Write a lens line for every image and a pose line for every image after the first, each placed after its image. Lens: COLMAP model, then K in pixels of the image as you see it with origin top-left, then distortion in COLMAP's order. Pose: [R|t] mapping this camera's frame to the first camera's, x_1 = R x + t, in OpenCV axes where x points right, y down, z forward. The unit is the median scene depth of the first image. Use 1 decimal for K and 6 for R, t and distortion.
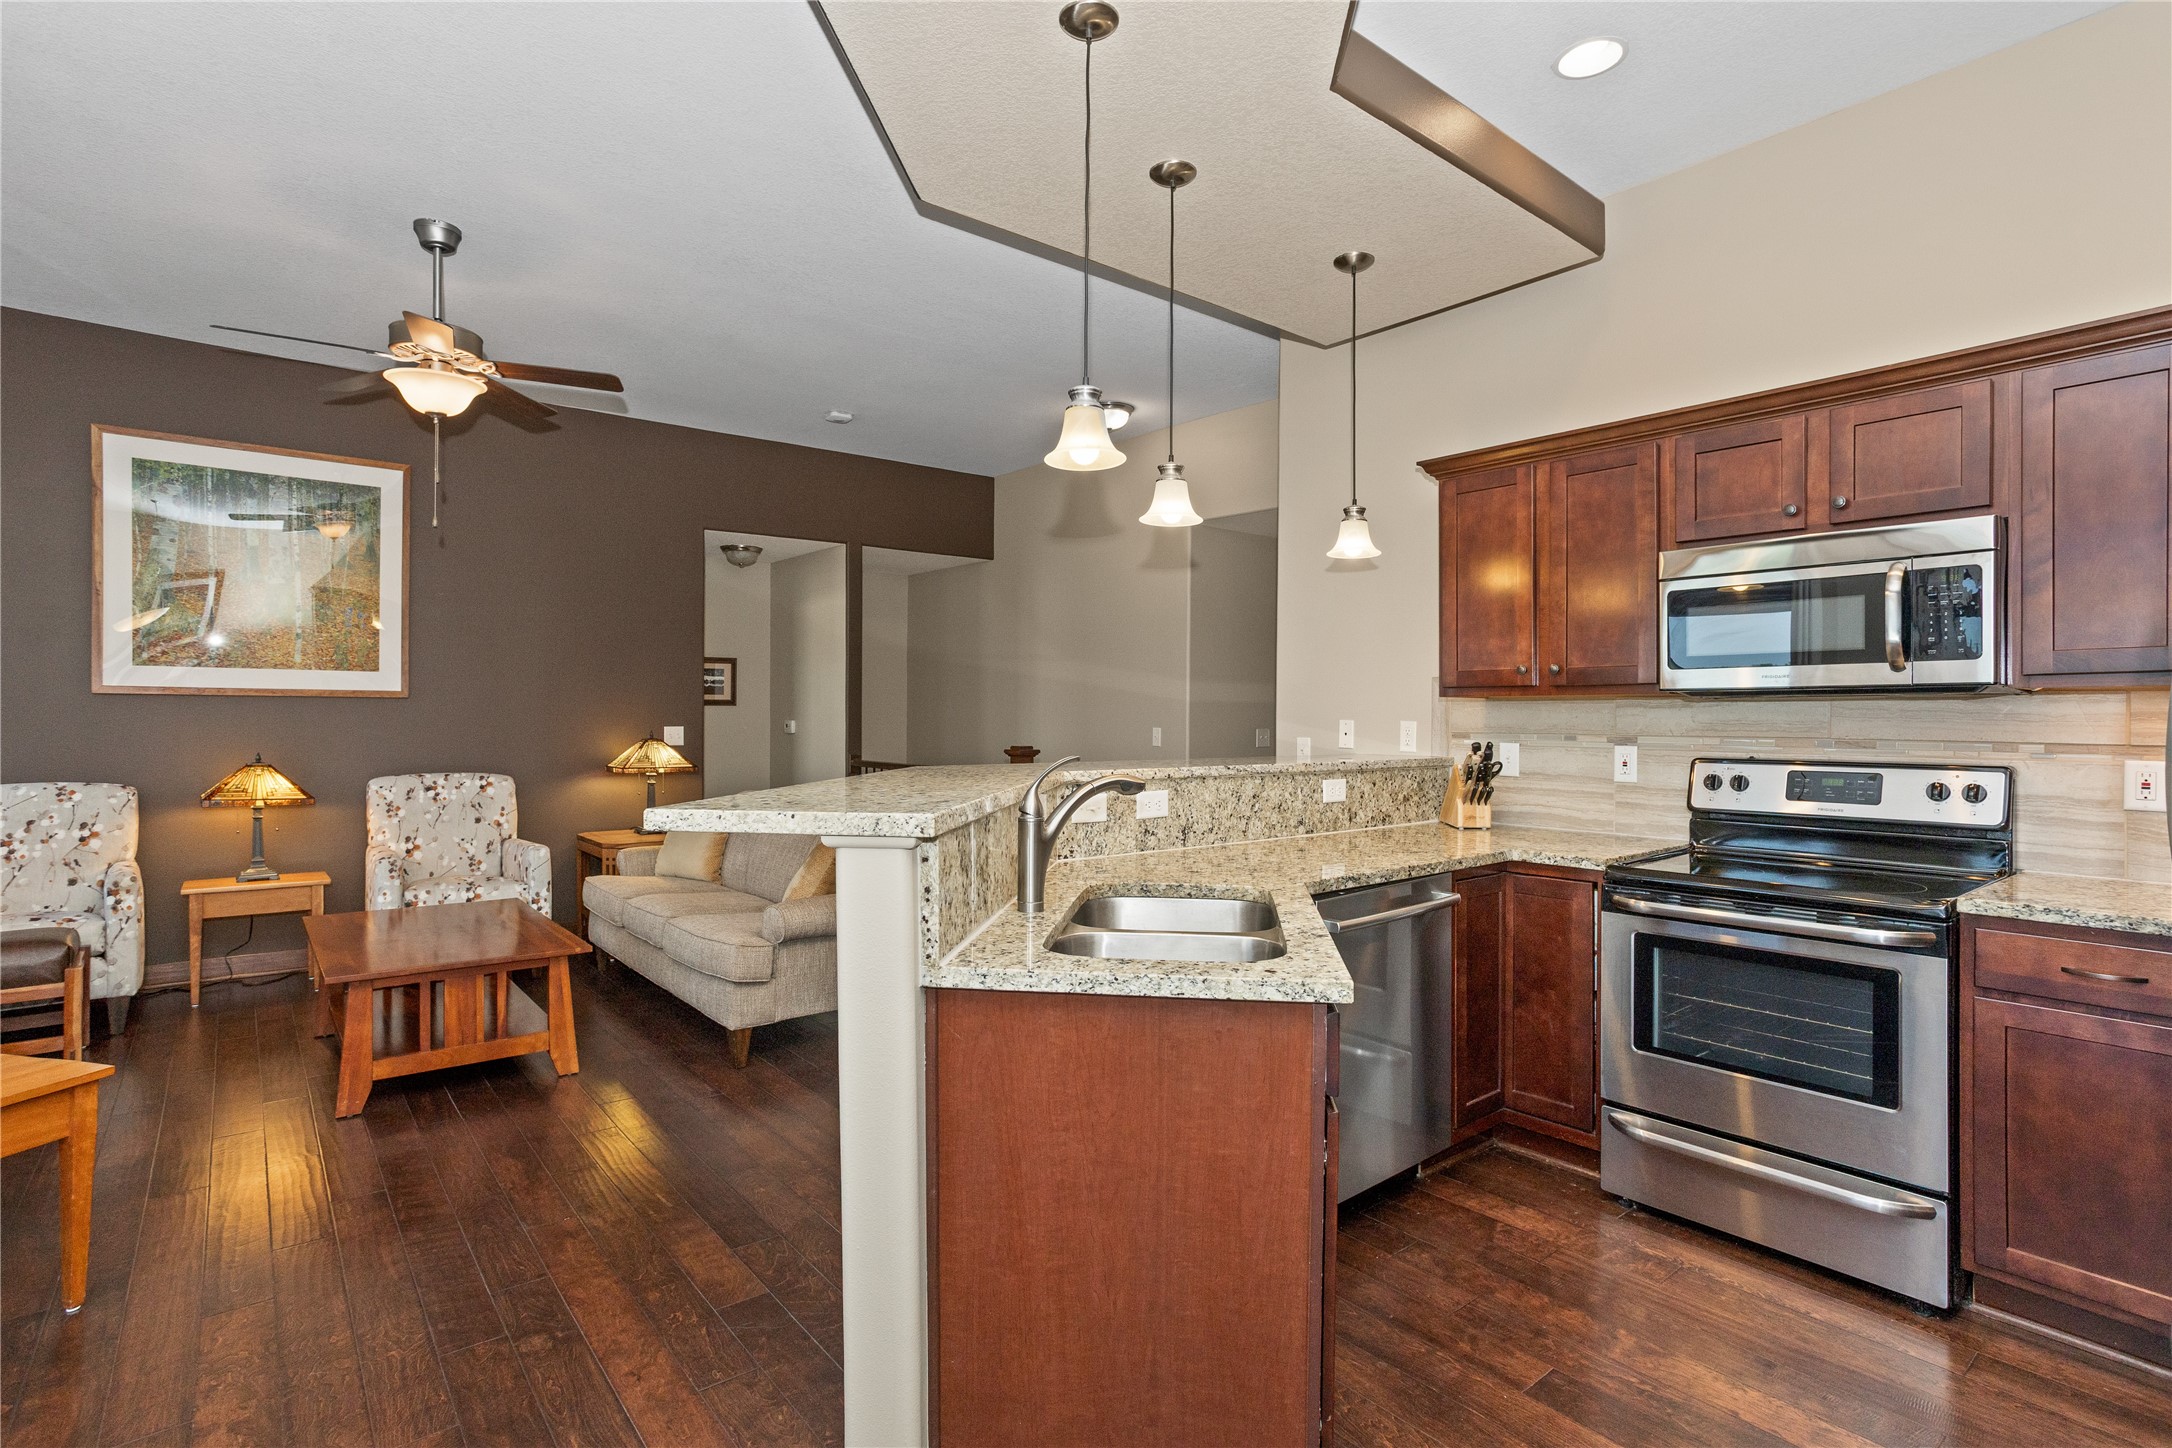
lens RADIAL K [[1066.2, 0, 1092.3], [0, 1066.2, 721.8], [0, 0, 1]] dist [-0.047345, 0.029161]
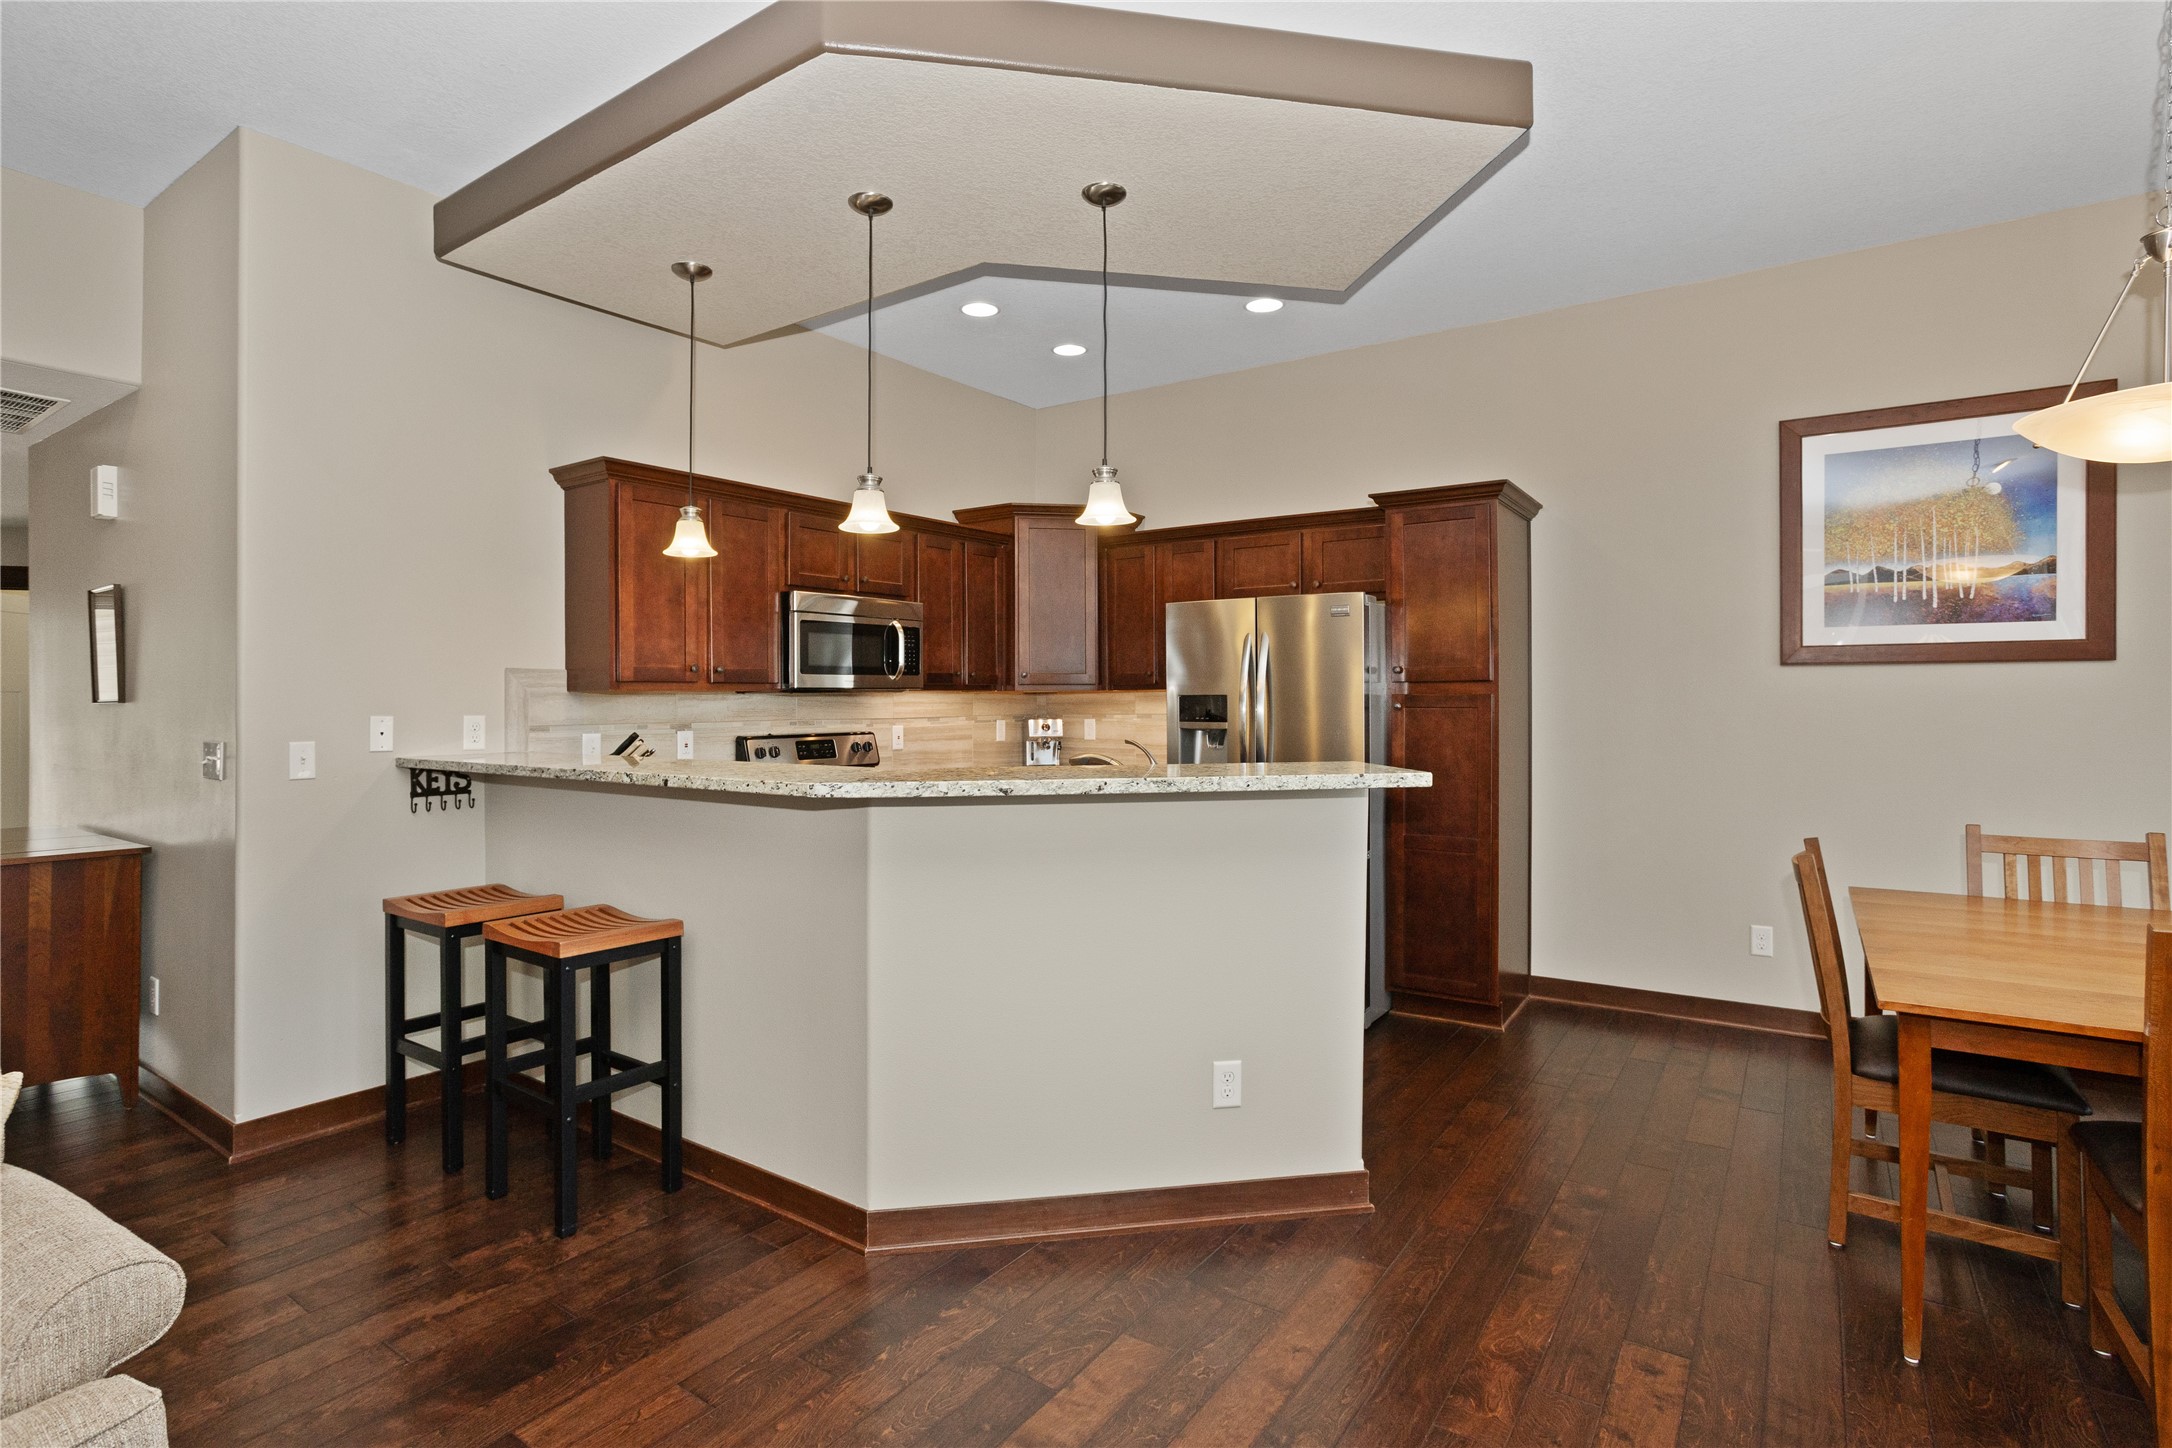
lens RADIAL K [[1066.2, 0, 1085.3], [0, 1066.2, 710.4], [0, 0, 1]] dist [-0.047345, 0.029161]
pose [[-0.277498, -0.013345, 0.960634, -0.751896], [0.008483, 0.999830, 0.016341, -0.016405], [-0.960689, 0.012684, -0.277338, 0.814299]]
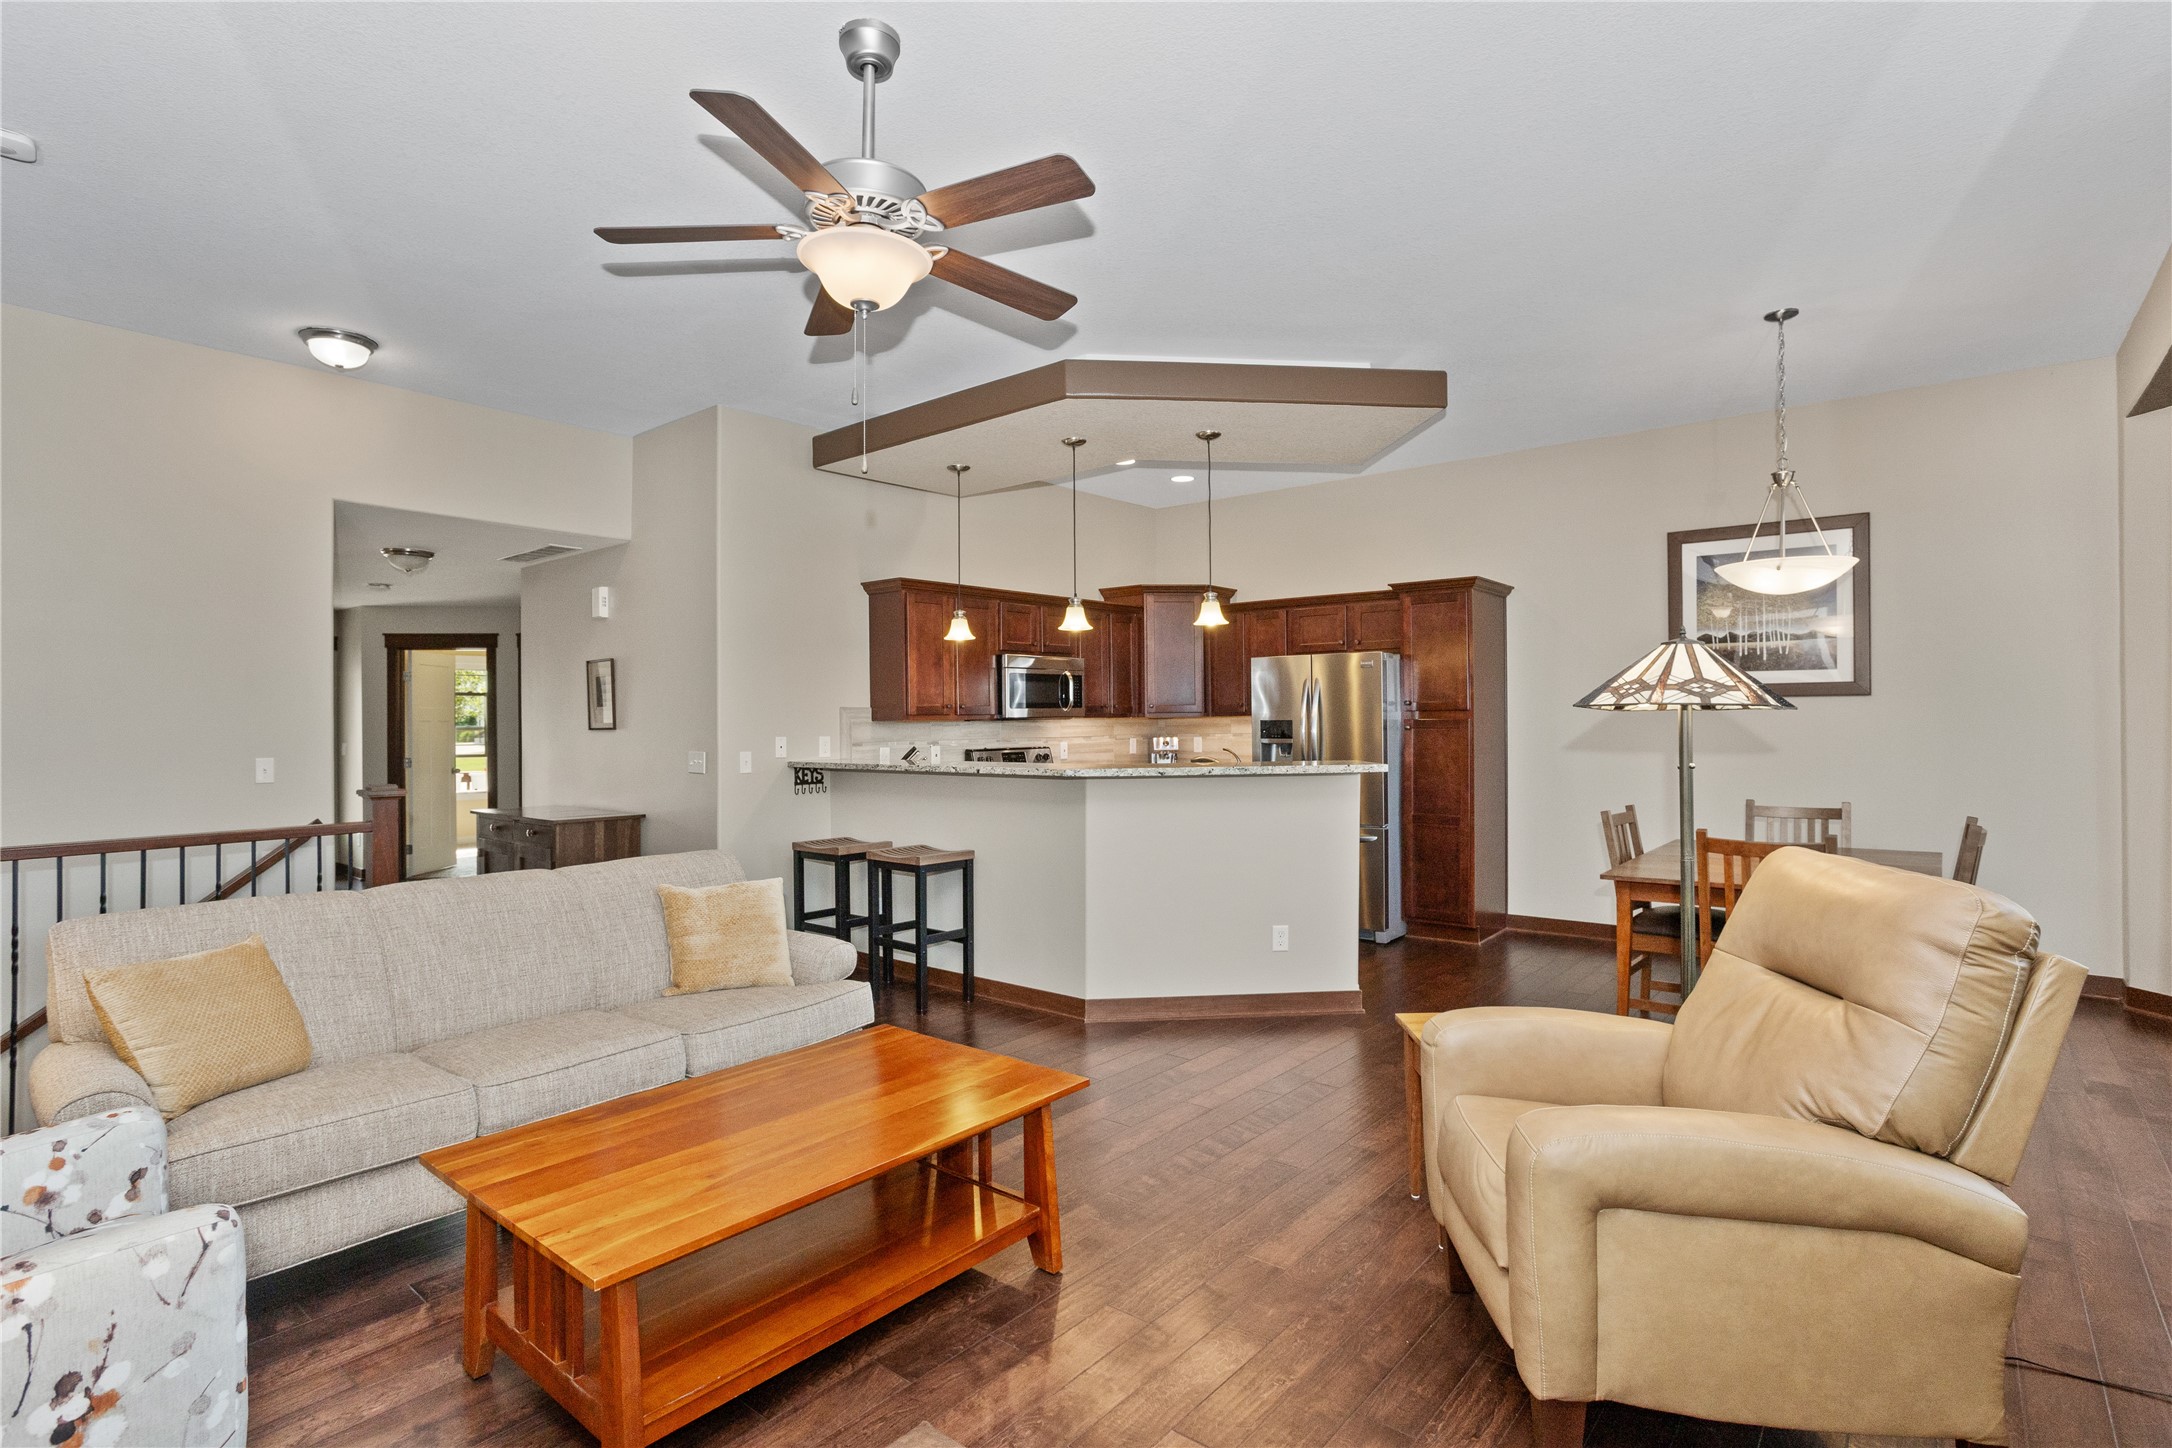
lens RADIAL K [[1066.2, 0, 1081.9], [0, 1066.2, 724.3], [0, 0, 1]] dist [-0.047345, 0.029161]
pose [[-0.184045, -0.007259, 0.982891, -1.315056], [0.014871, 0.999838, 0.010168, -0.028881], [-0.982805, 0.016488, -0.183907, 0.996591]]
